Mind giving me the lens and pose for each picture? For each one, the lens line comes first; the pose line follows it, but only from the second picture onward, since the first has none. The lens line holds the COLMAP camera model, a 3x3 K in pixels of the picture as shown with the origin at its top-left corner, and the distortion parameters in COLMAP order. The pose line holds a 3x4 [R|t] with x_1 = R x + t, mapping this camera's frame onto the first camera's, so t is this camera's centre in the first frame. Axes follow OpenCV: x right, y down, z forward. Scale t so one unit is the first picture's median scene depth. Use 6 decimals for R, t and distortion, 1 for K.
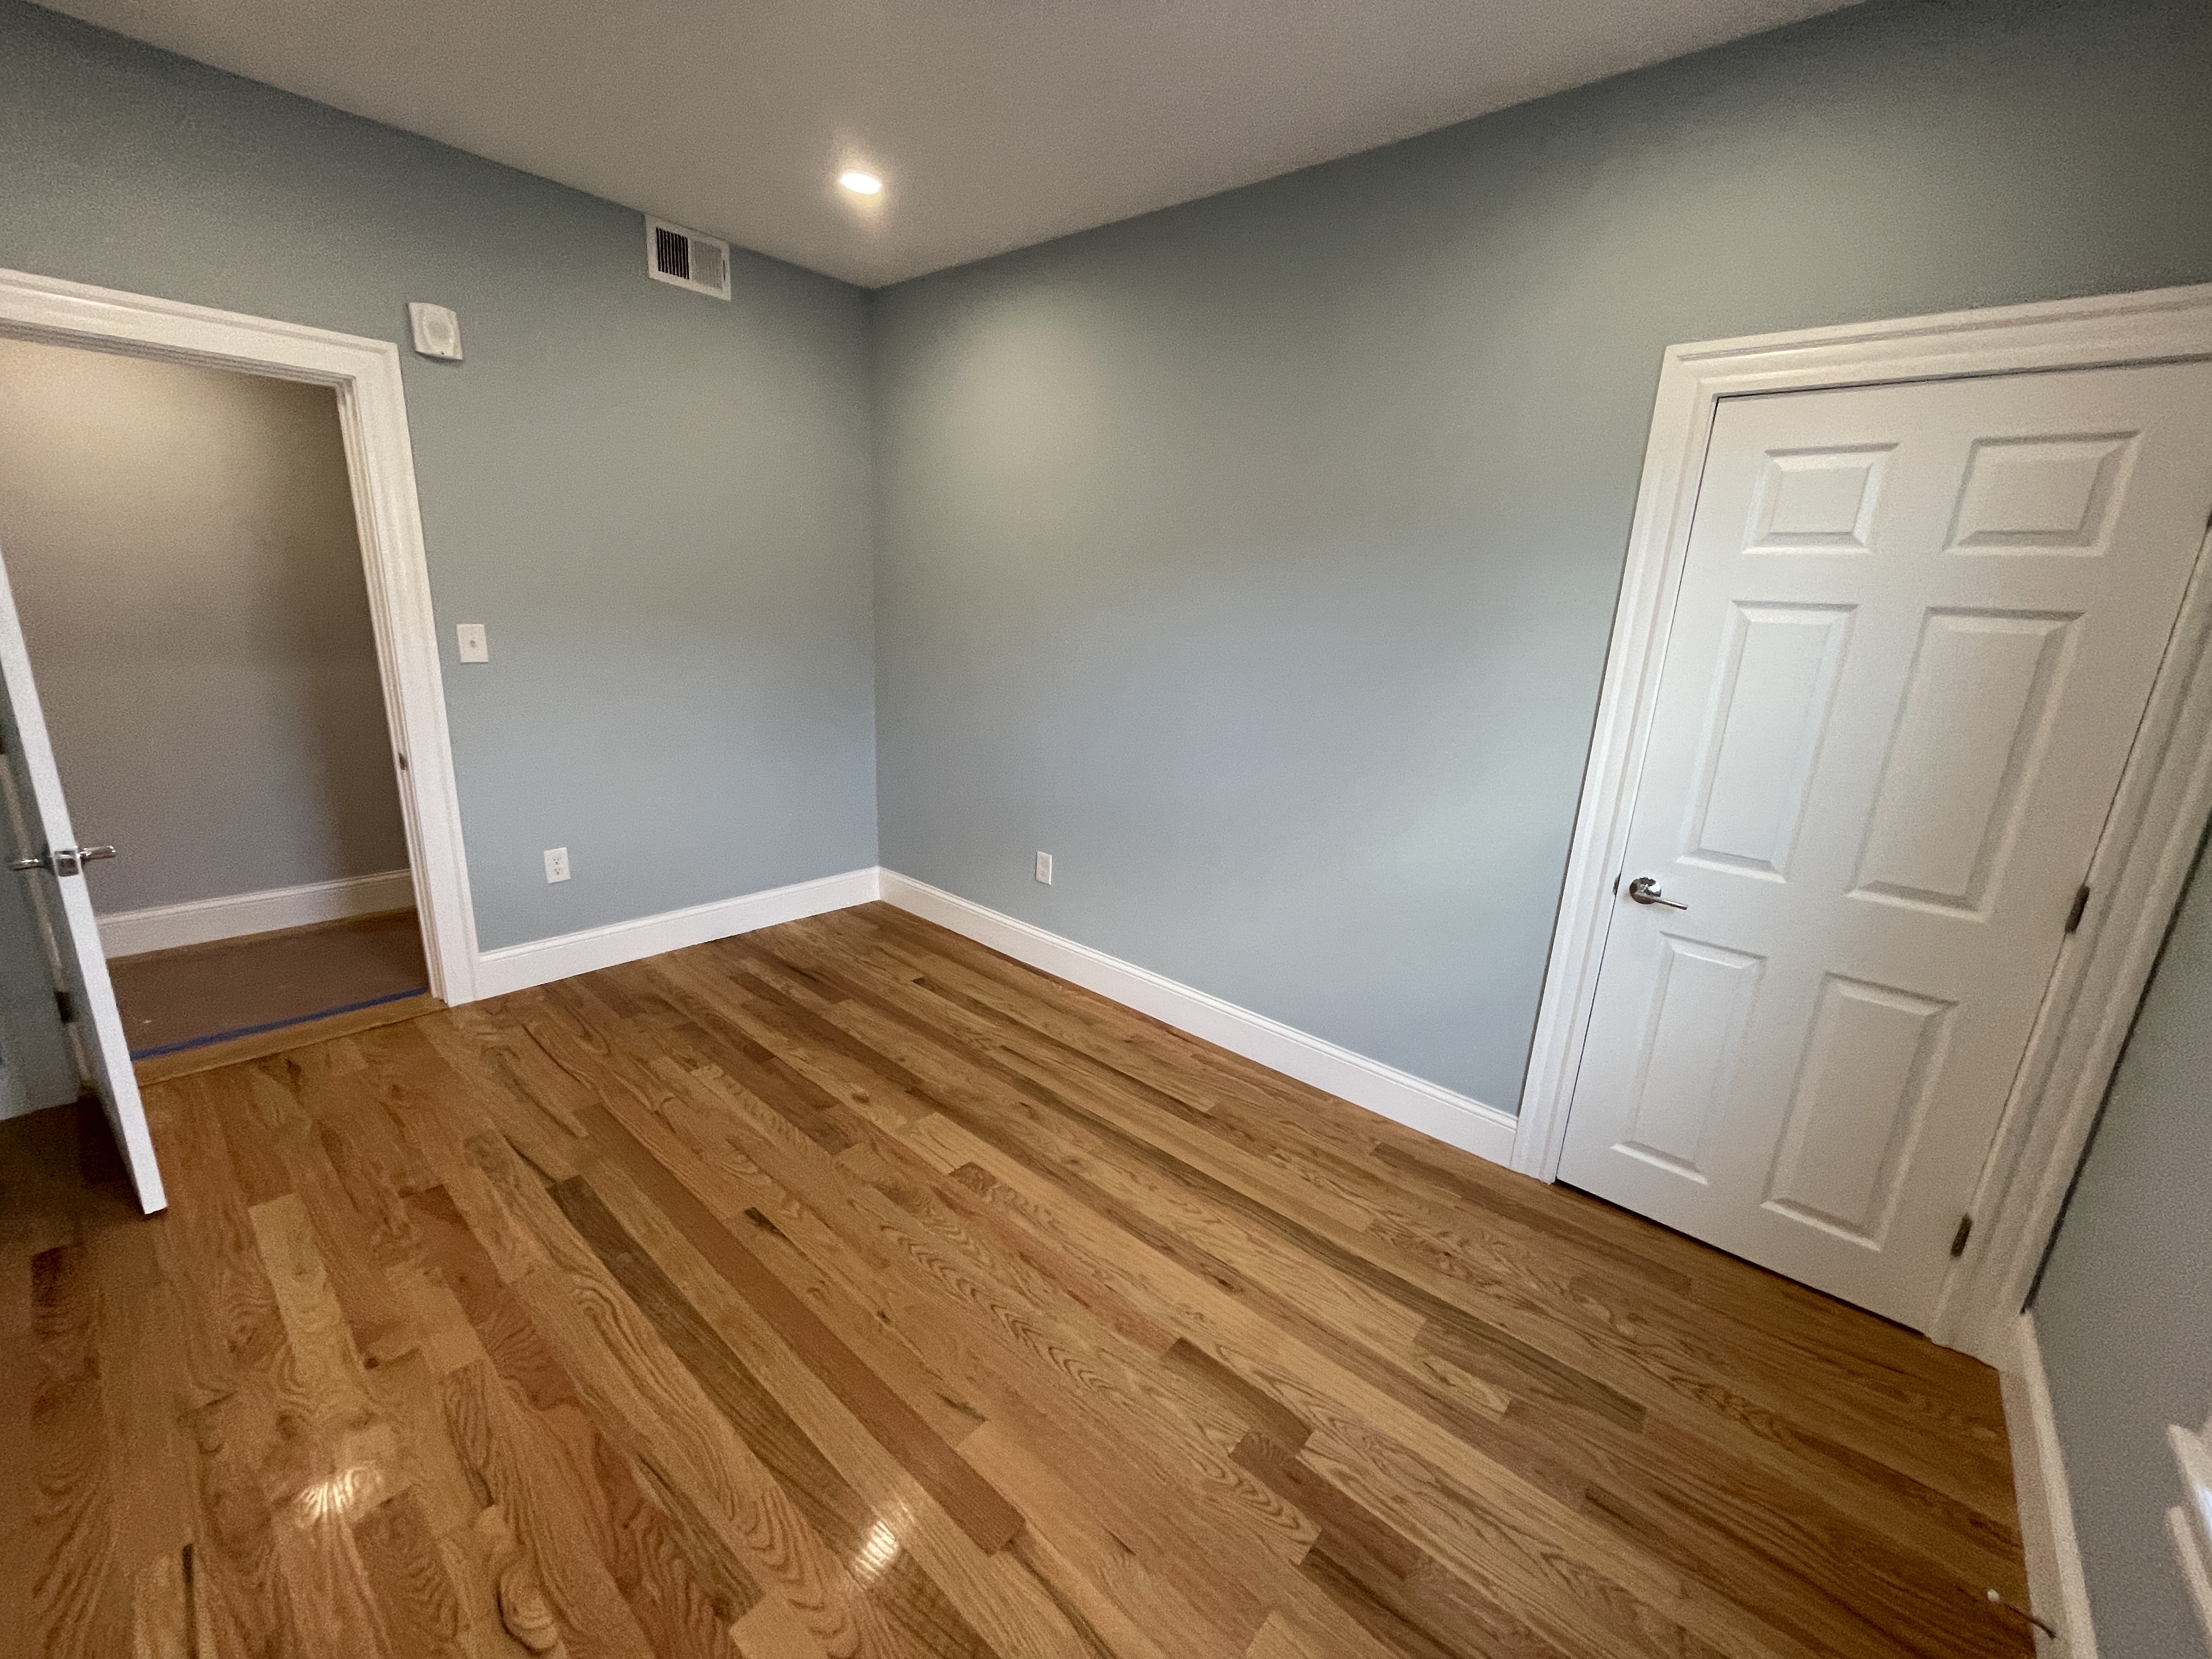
lens RADIAL K [[900.5, 0, 1099.5], [0, 900.5, 813.9], [0, 0, 1]] dist [-0.002395, 0.000038]
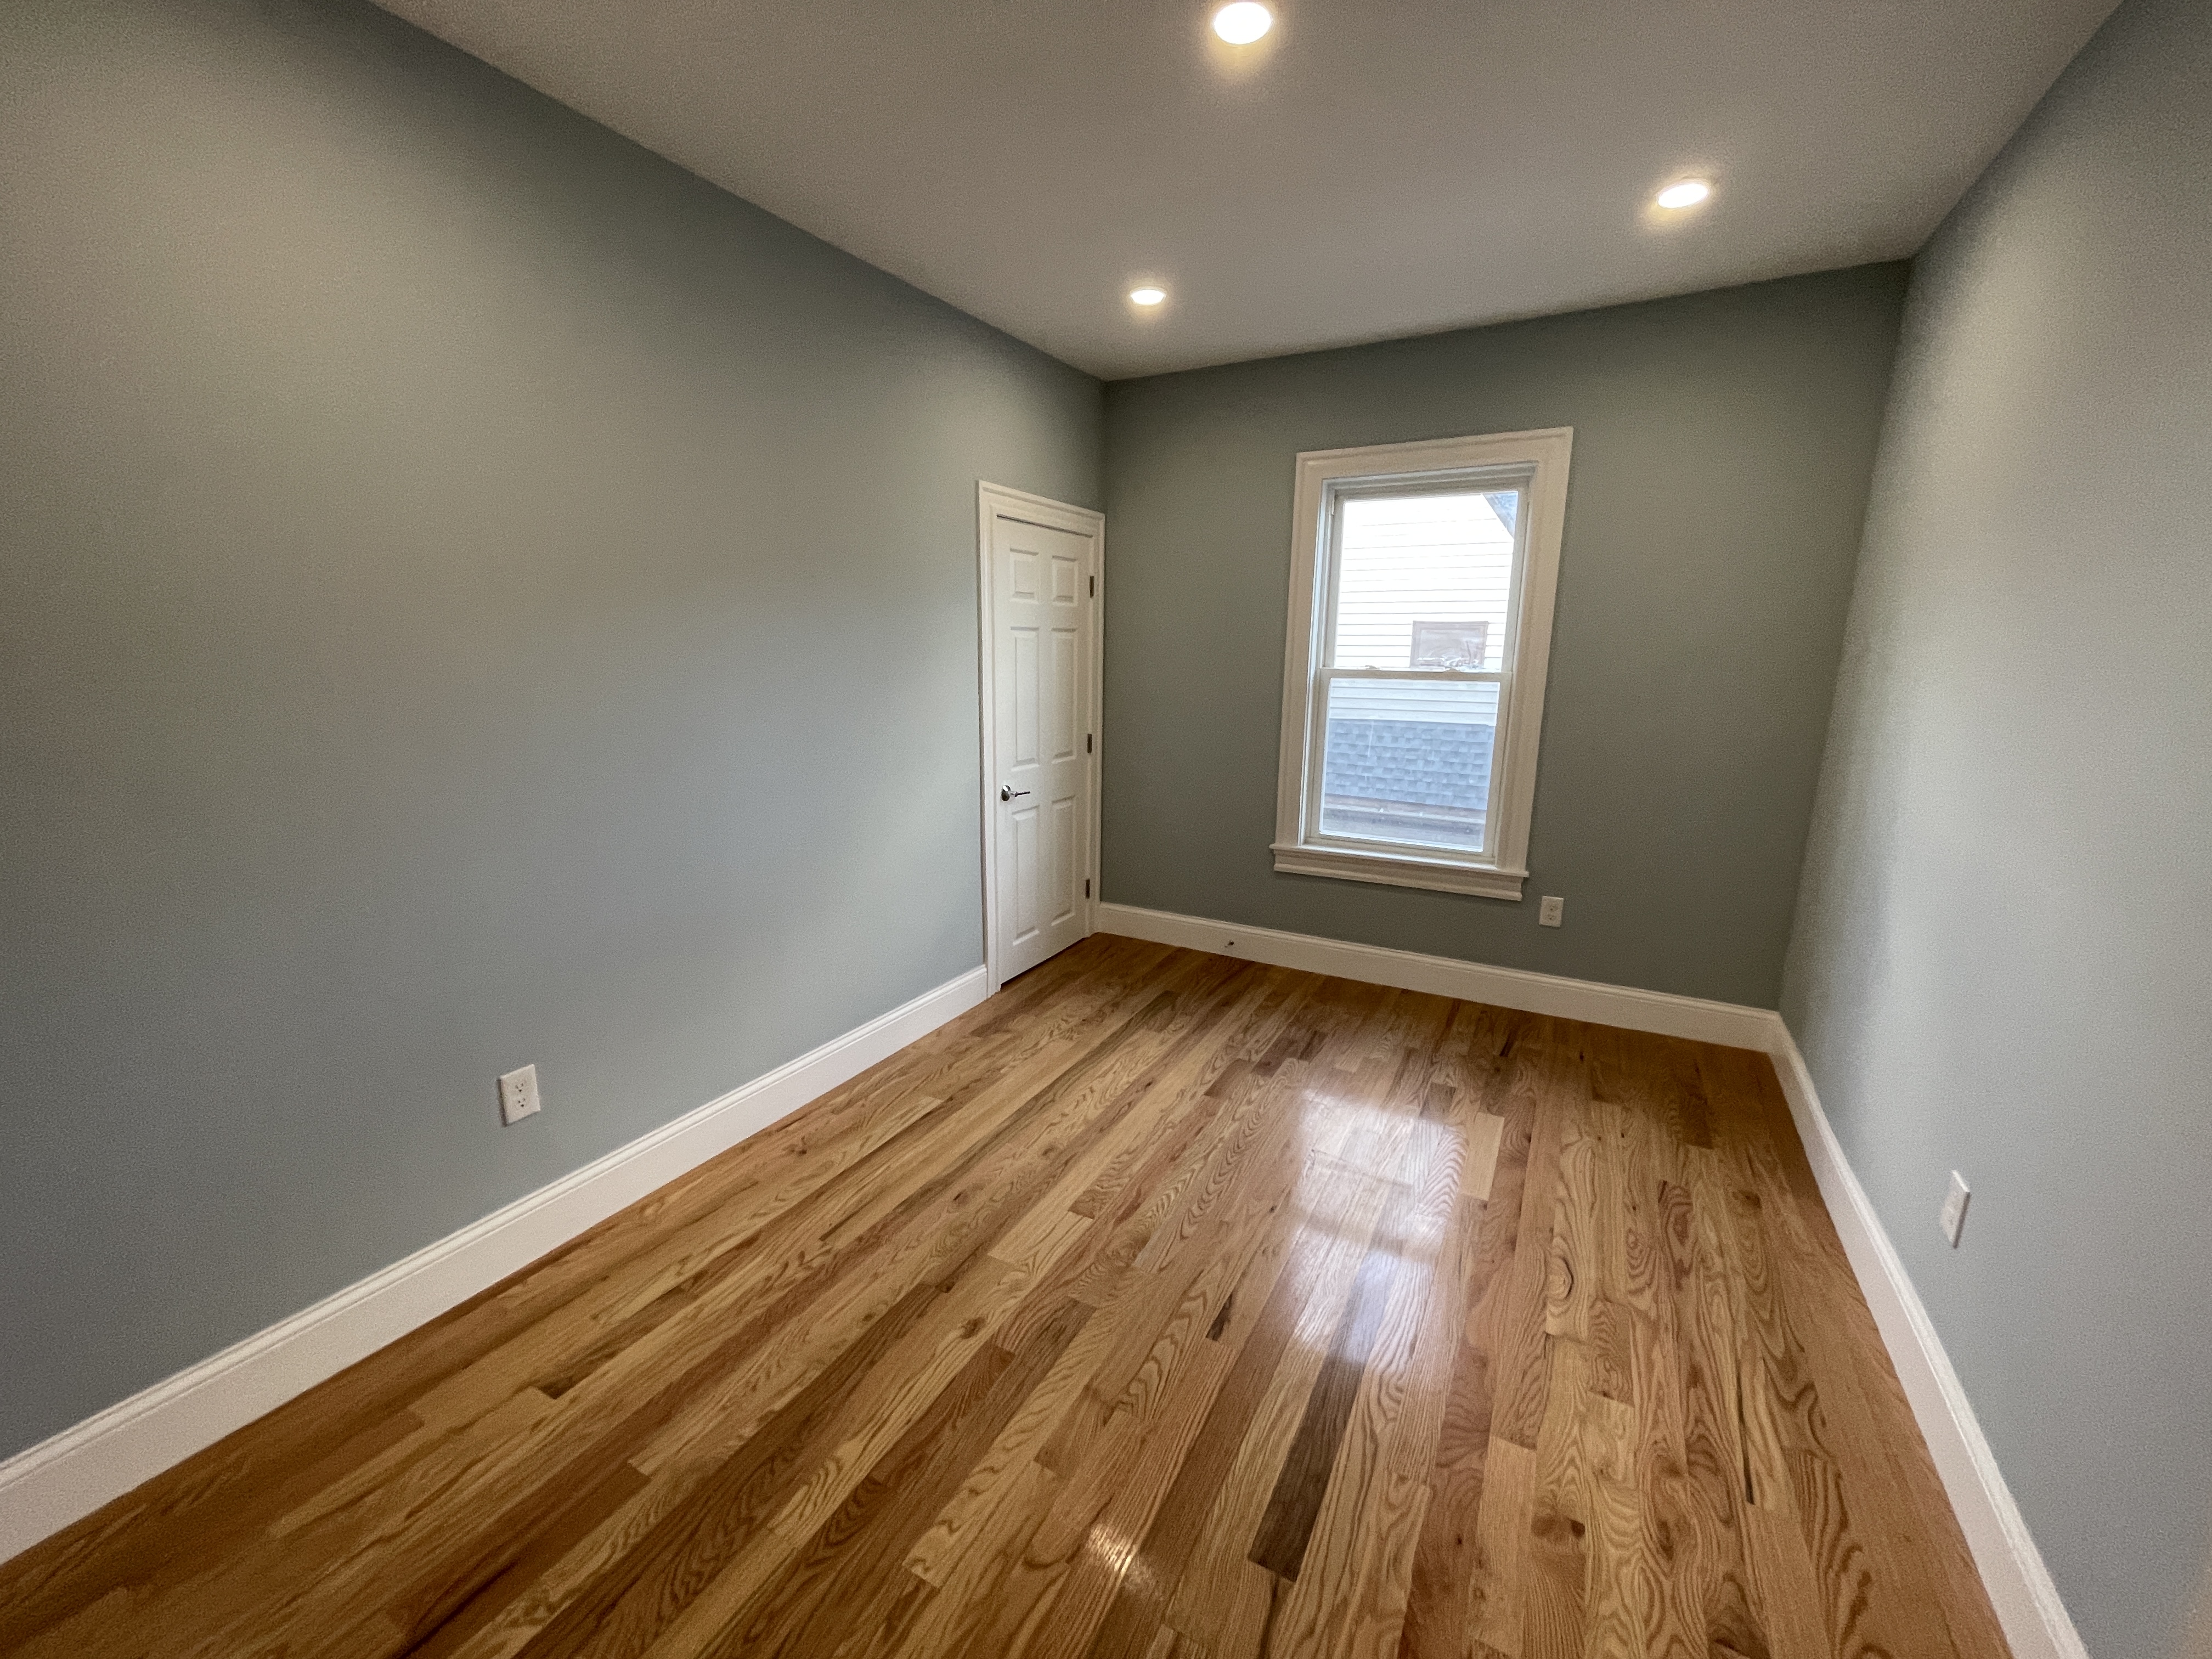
lens RADIAL K [[892.6, 0, 1102.4], [0, 892.6, 830.4], [0, 0, 1]] dist [-0.004979, 0.001051]
pose [[-0.222437, -0.249688, 0.942432, -0.964749], [0.212795, 0.930909, 0.296860, -0.286812], [-0.951441, 0.266578, -0.153936, 0.989545]]
